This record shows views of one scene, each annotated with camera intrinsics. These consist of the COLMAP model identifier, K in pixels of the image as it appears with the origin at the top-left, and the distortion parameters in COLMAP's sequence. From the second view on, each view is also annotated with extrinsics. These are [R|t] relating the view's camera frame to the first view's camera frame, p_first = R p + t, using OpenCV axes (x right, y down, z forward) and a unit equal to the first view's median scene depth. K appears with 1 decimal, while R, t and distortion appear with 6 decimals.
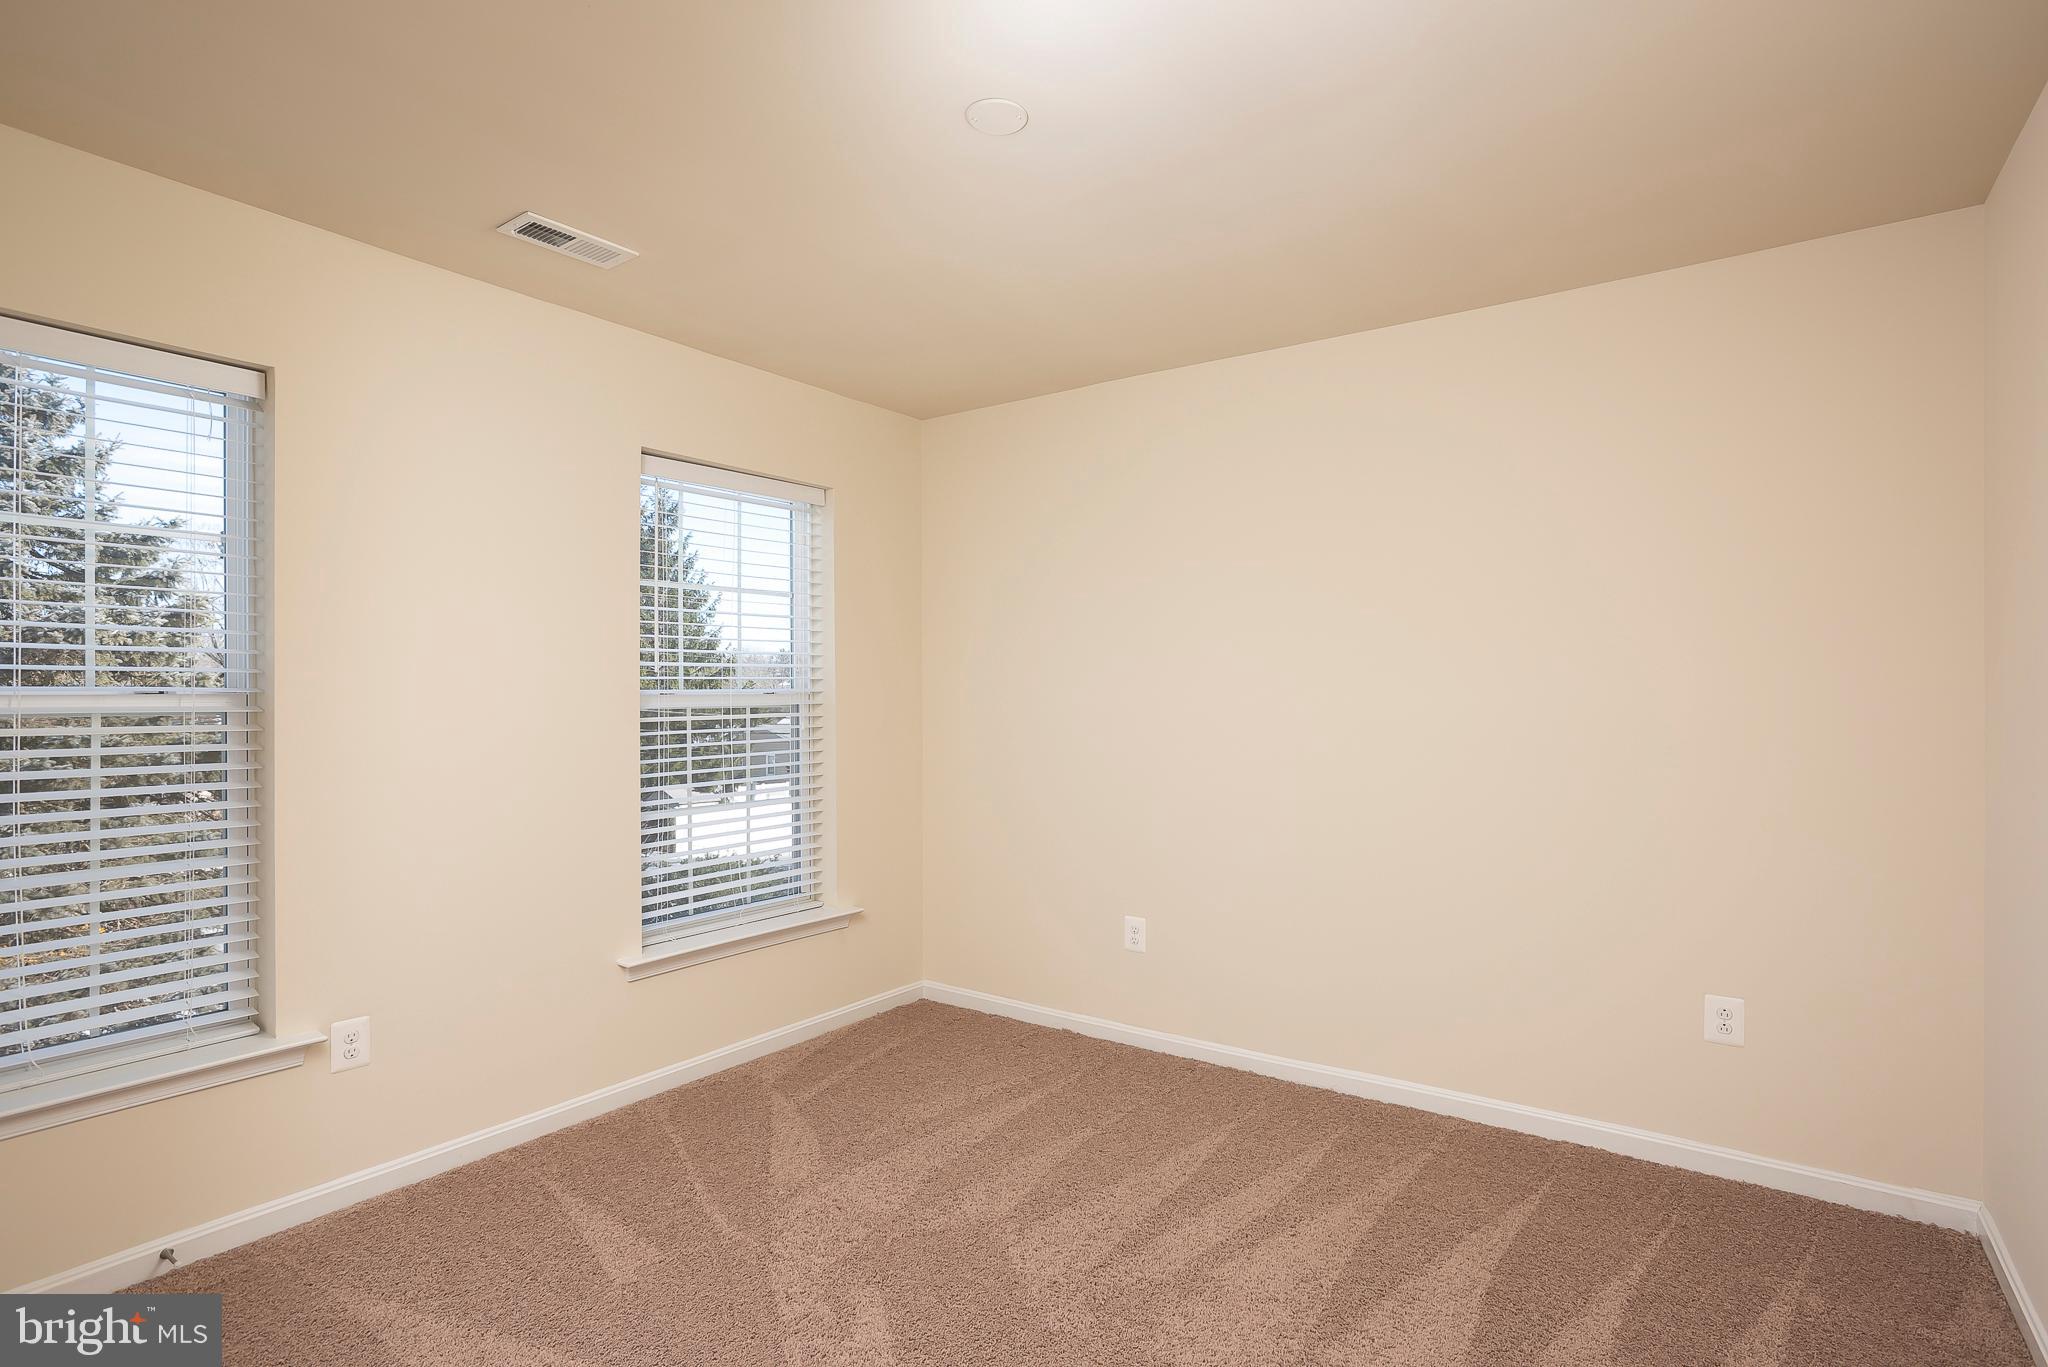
lens RADIAL K [[1059.3, 0, 1025.3], [0, 1059.3, 679.0], [0, 0, 1]] dist [-0.000237, 0.000232]
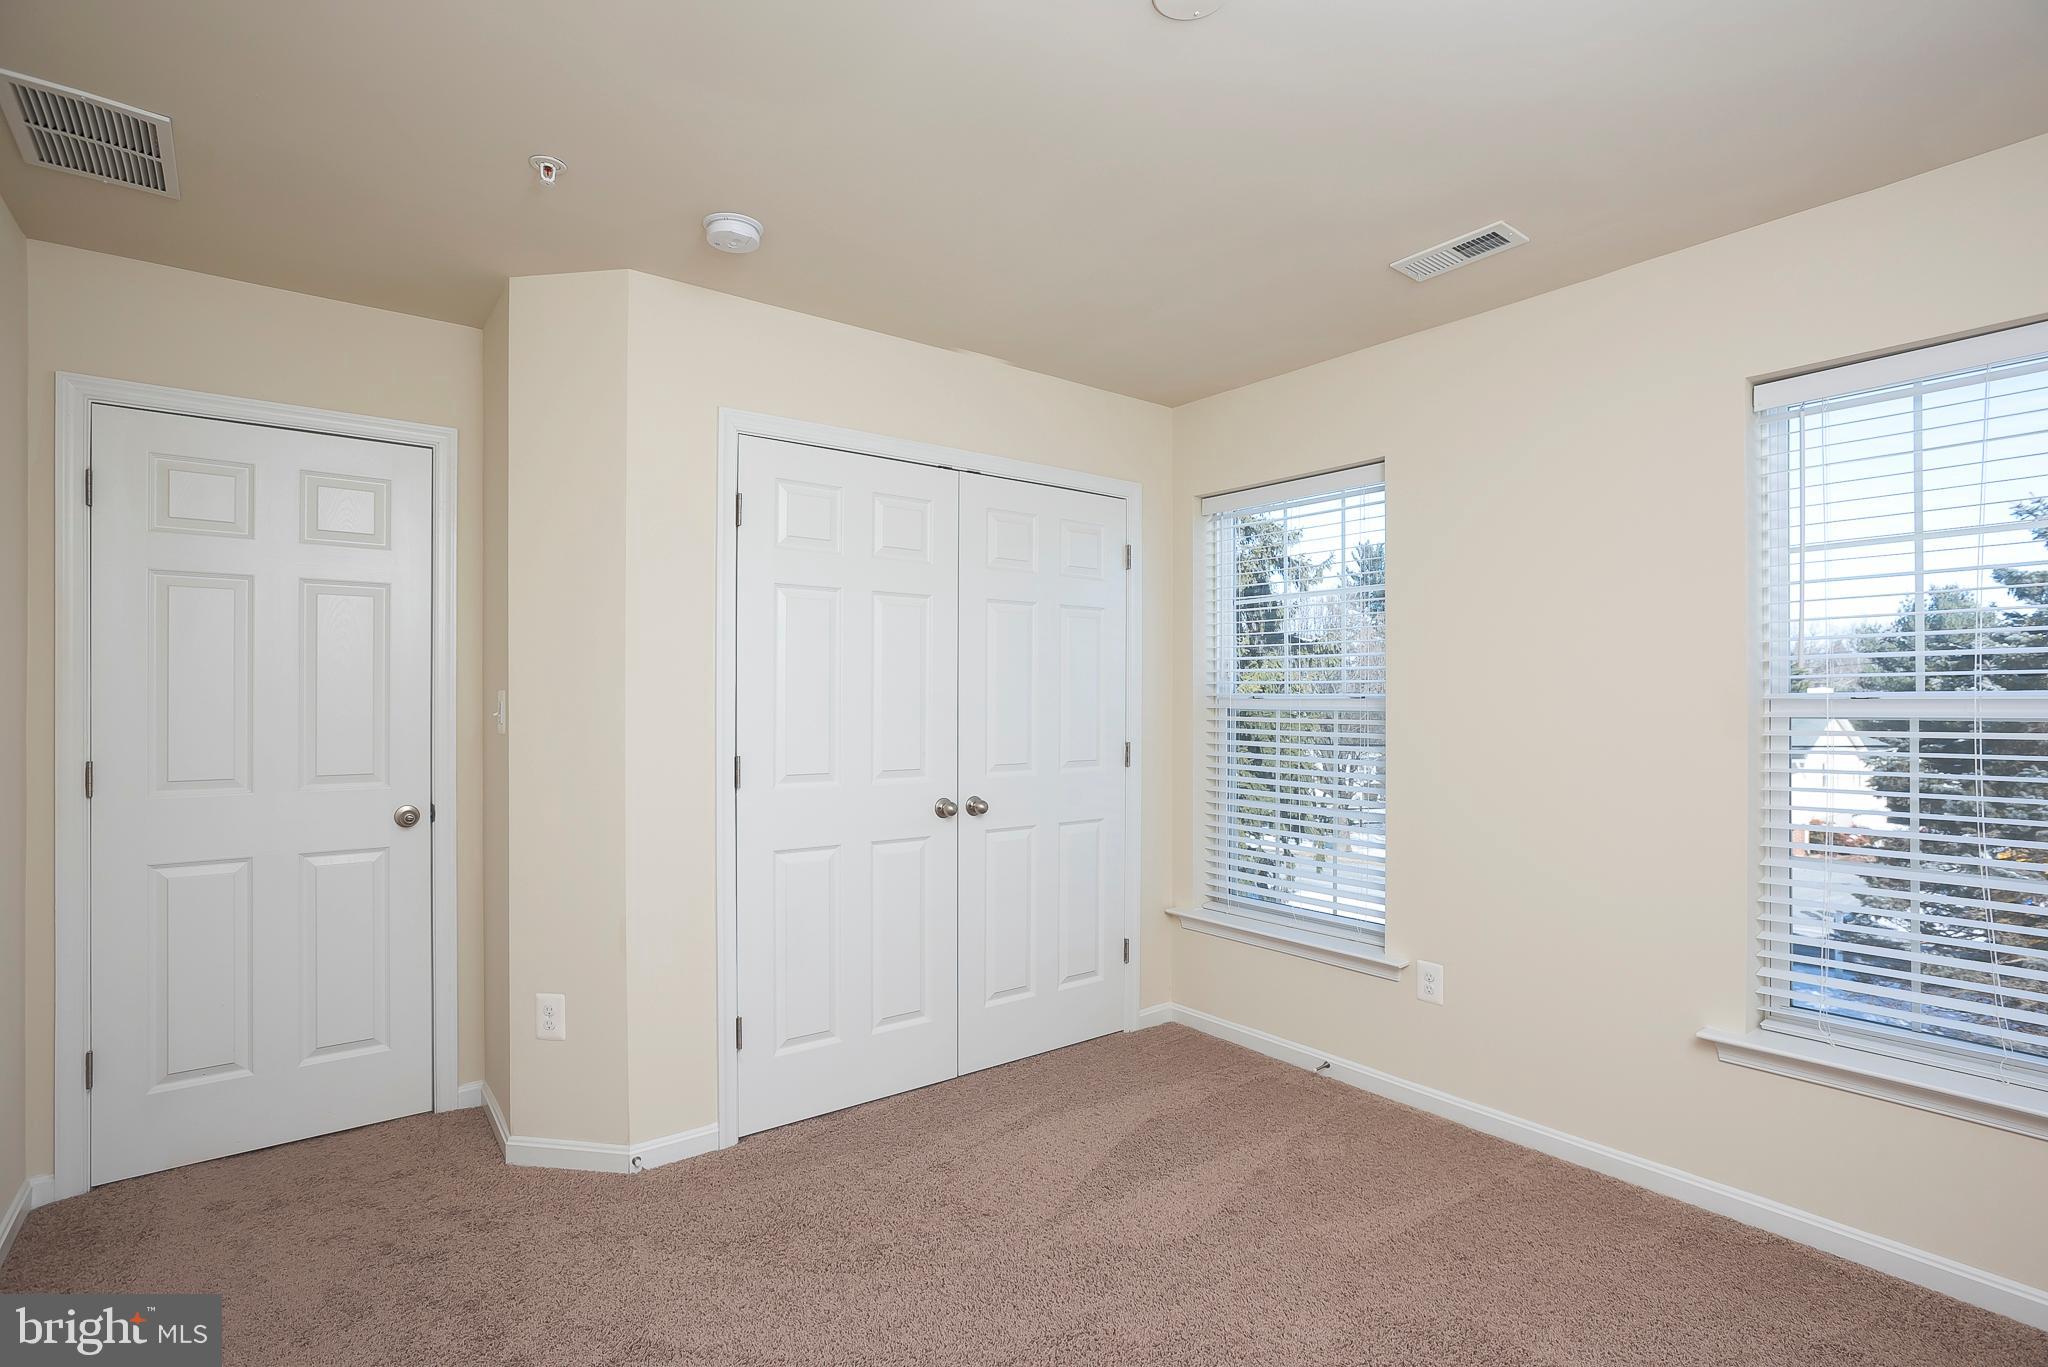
lens RADIAL K [[998.6, 0, 1034.3], [0, 998.6, 701.2], [0, 0, 1]] dist [0.003722, 0.000739]
pose [[-0.275546, 0.002238, -0.961285, 0.605972], [0.011280, 0.999936, -0.000905, 0.013697], [0.961222, -0.011092, -0.275553, 0.880626]]
